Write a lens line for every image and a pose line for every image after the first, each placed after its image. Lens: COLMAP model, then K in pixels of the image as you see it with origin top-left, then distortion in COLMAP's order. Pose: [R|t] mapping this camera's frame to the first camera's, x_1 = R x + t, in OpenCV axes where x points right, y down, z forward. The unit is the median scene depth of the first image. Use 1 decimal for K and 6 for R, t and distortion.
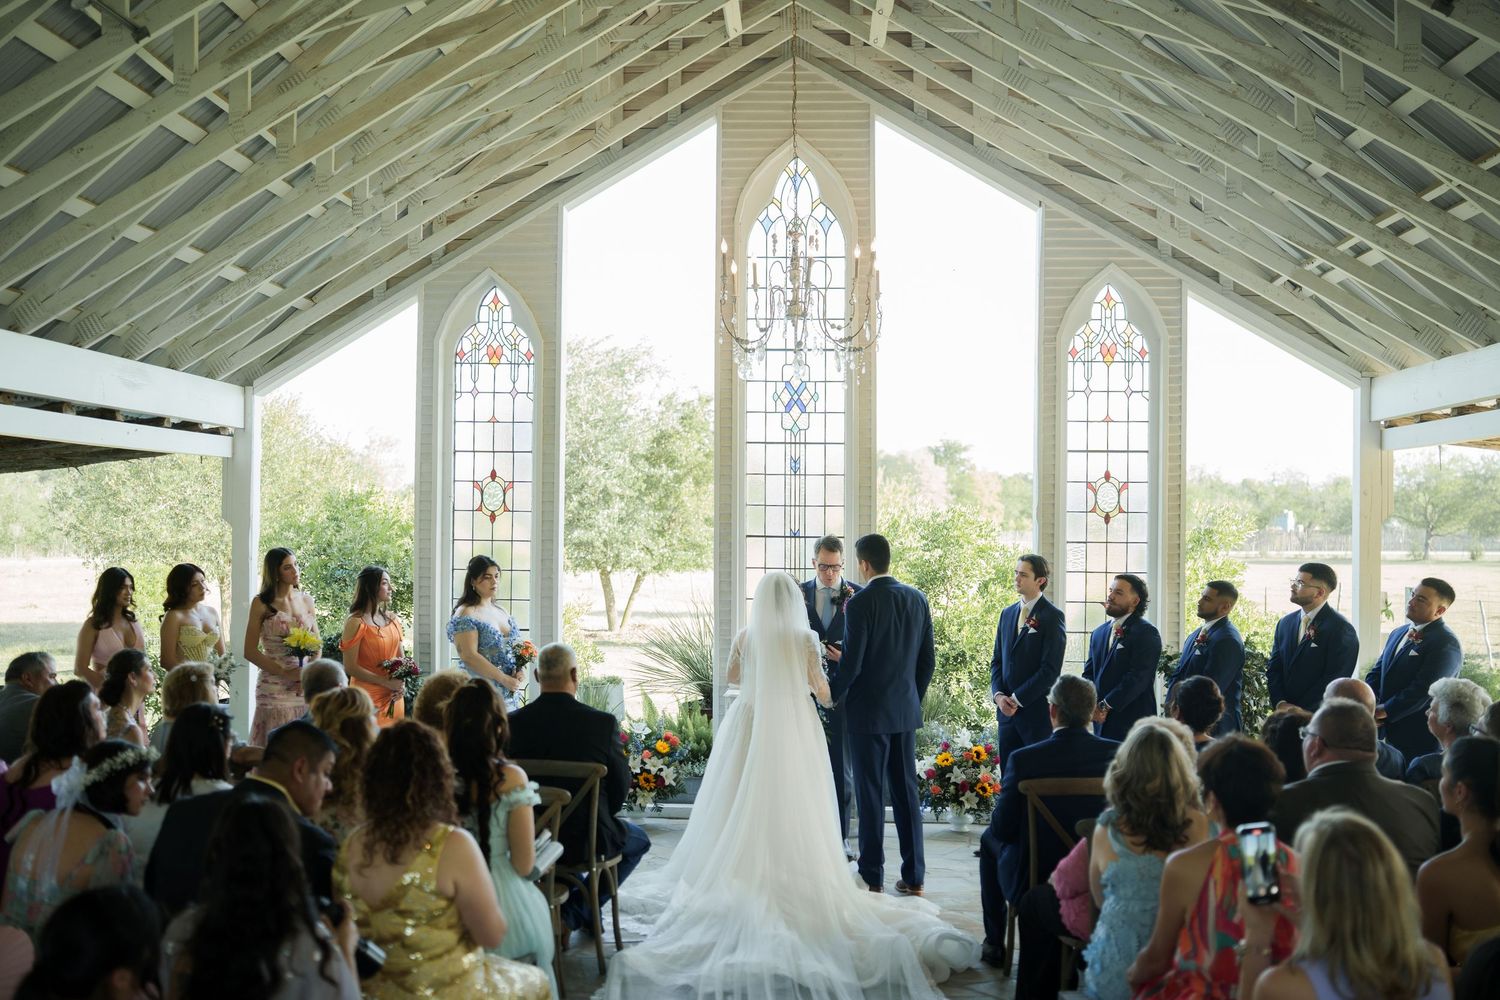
lens RADIAL K [[1576.5, 0, 749.2], [0, 1576.5, 512.5], [0, 0, 1]] dist [-0.065118, 0.229537]
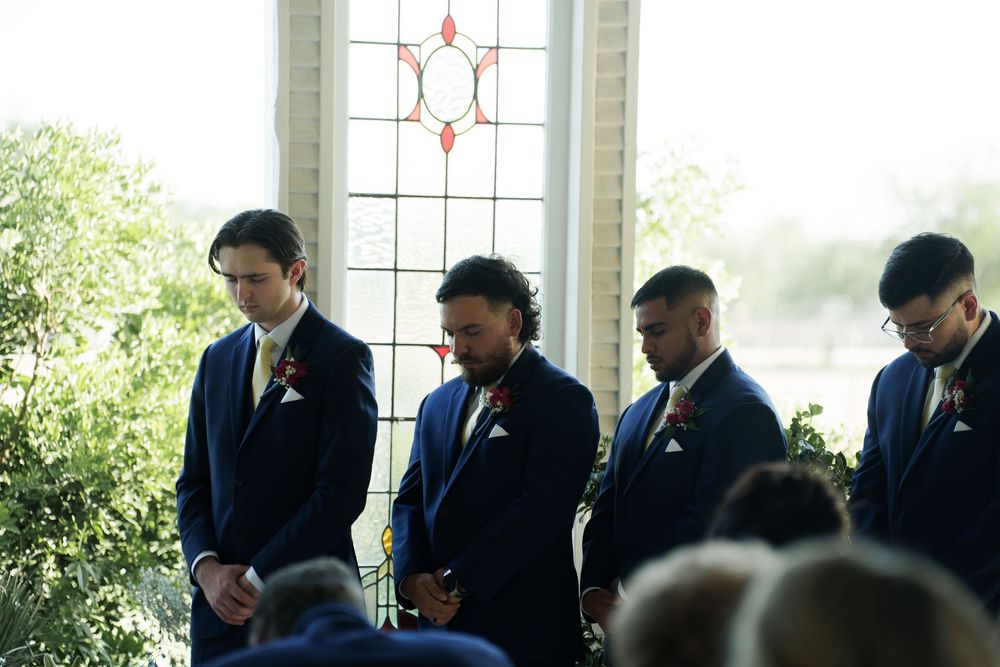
lens RADIAL K [[3142.9, 0, 498.8], [0, 3142.9, 332.3], [0, 0, 1]] dist [1.483259, -0.066525]
pose [[0.963204, 0.003633, 0.268747, 0.021162], [-0.008988, 0.999785, 0.018698, 0.038451], [-0.268621, -0.020425, 0.963029, 0.208301]]
